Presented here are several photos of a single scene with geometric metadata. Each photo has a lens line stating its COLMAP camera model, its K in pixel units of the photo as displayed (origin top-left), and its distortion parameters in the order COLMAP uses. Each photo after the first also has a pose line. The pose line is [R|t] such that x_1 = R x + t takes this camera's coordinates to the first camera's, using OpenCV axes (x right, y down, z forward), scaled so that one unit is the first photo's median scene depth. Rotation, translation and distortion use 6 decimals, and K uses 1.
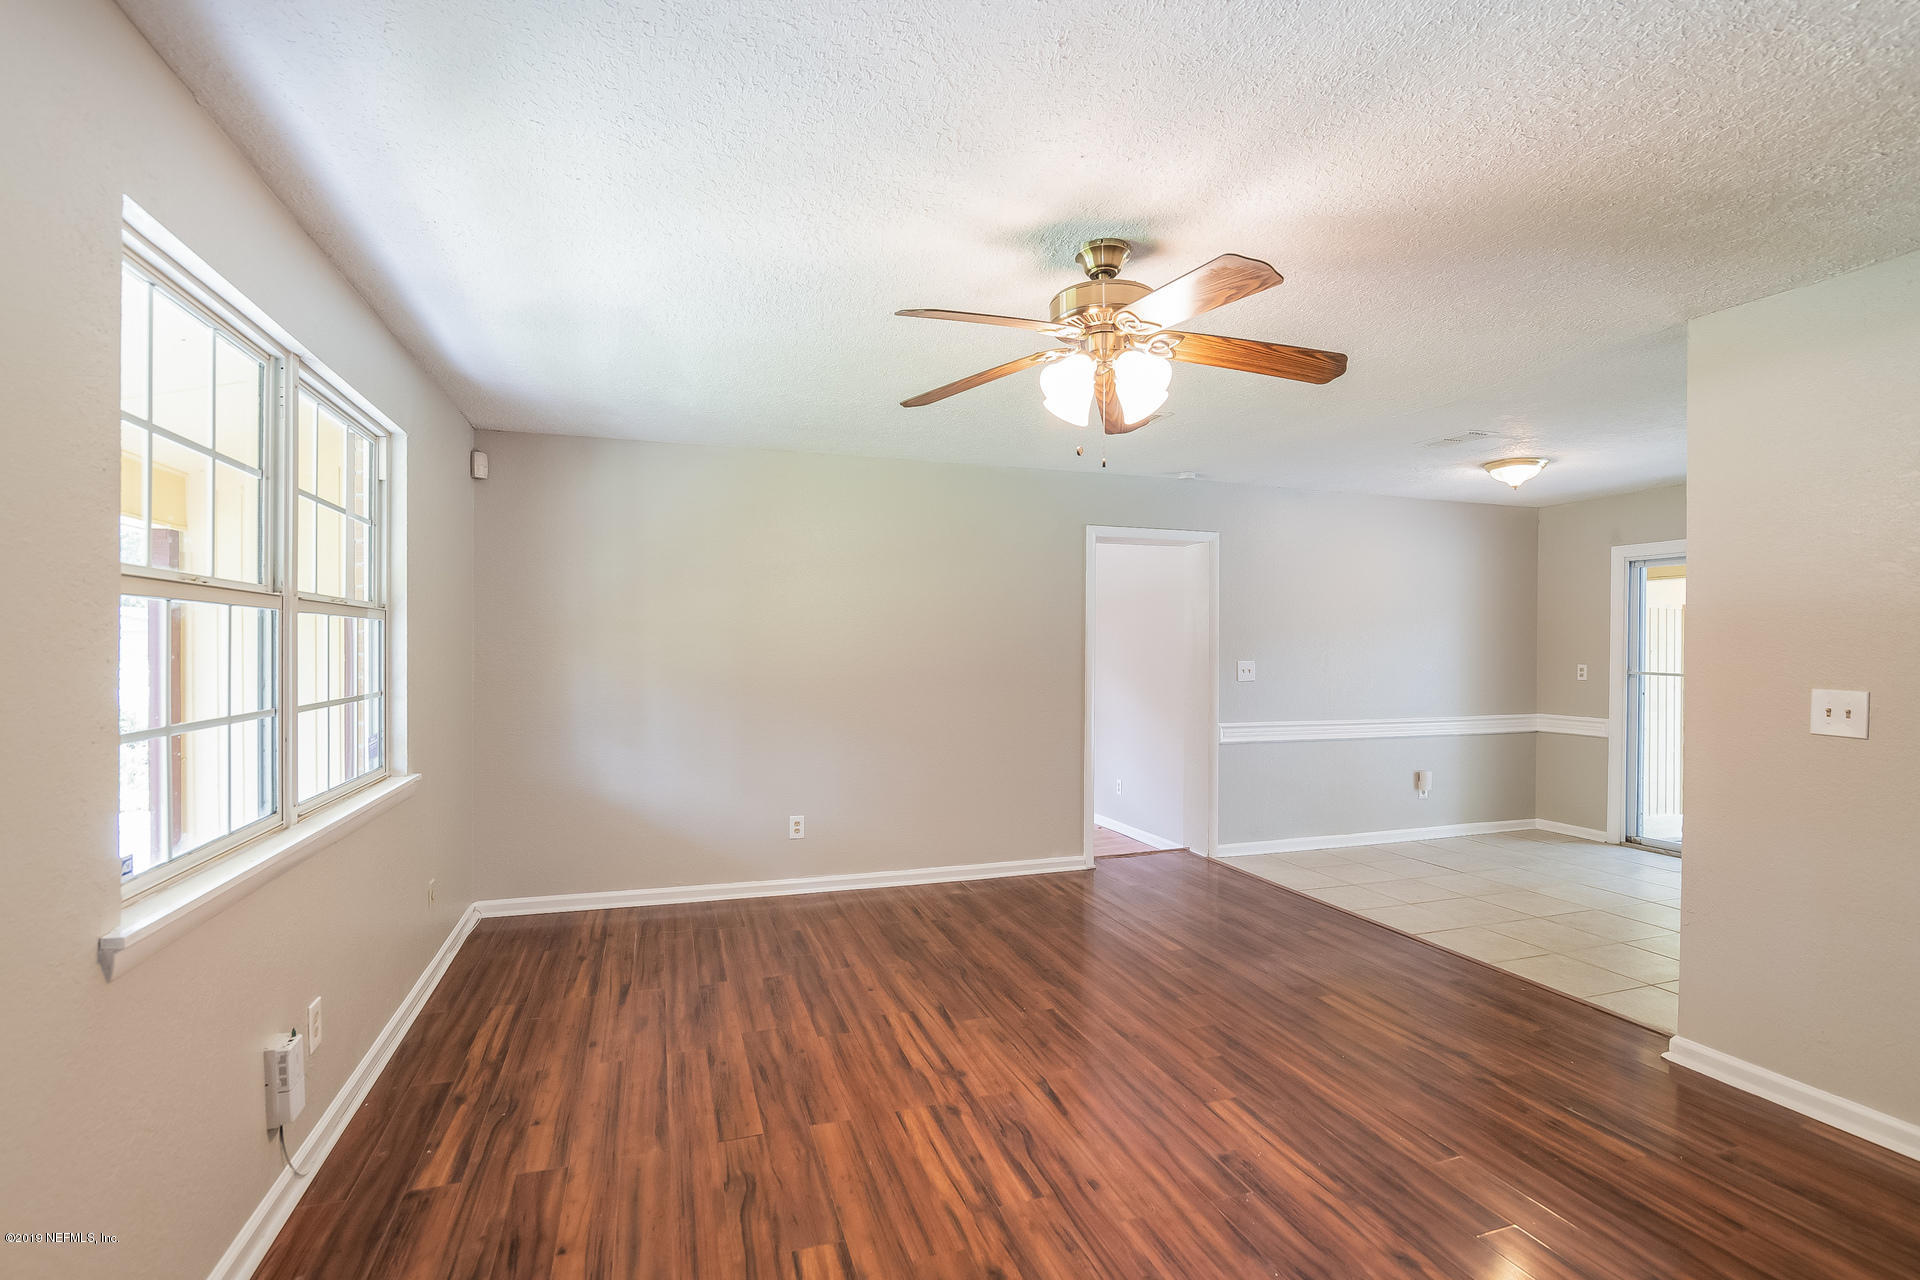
lens RADIAL K [[898.6, 0, 966.6], [0, 898.6, 648.3], [0, 0, 1]] dist [-0.020140, -0.000090]
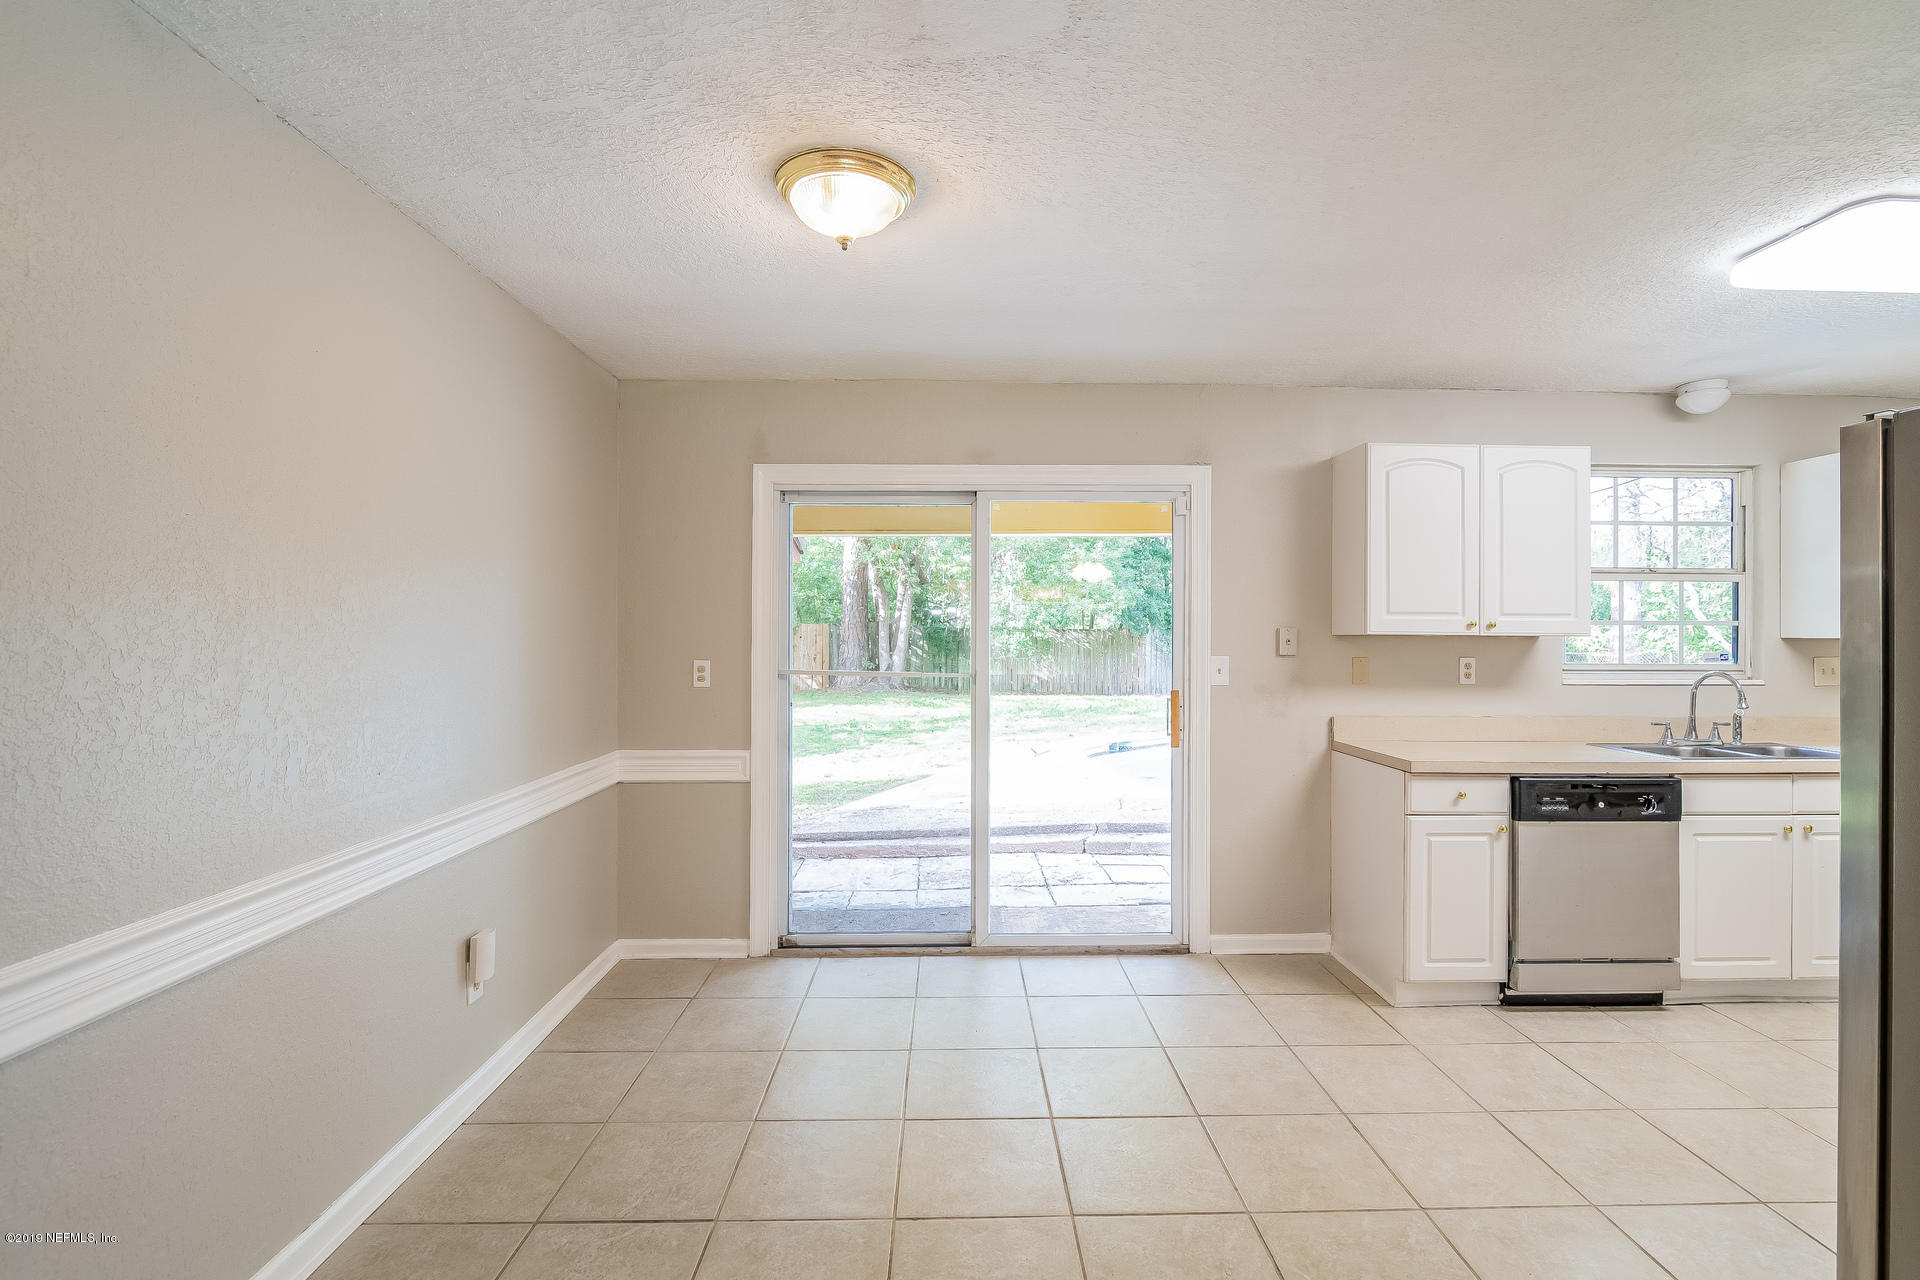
lens RADIAL K [[874.6, 0, 969.6], [0, 874.6, 624.6], [0, 0, 1]] dist [-0.020634, -0.000024]
pose [[0.299266, 0.005377, 0.954154, 0.422506], [0.000567, 0.999983, -0.005813, -0.003708], [-0.954169, 0.002280, 0.299258, 1.411265]]
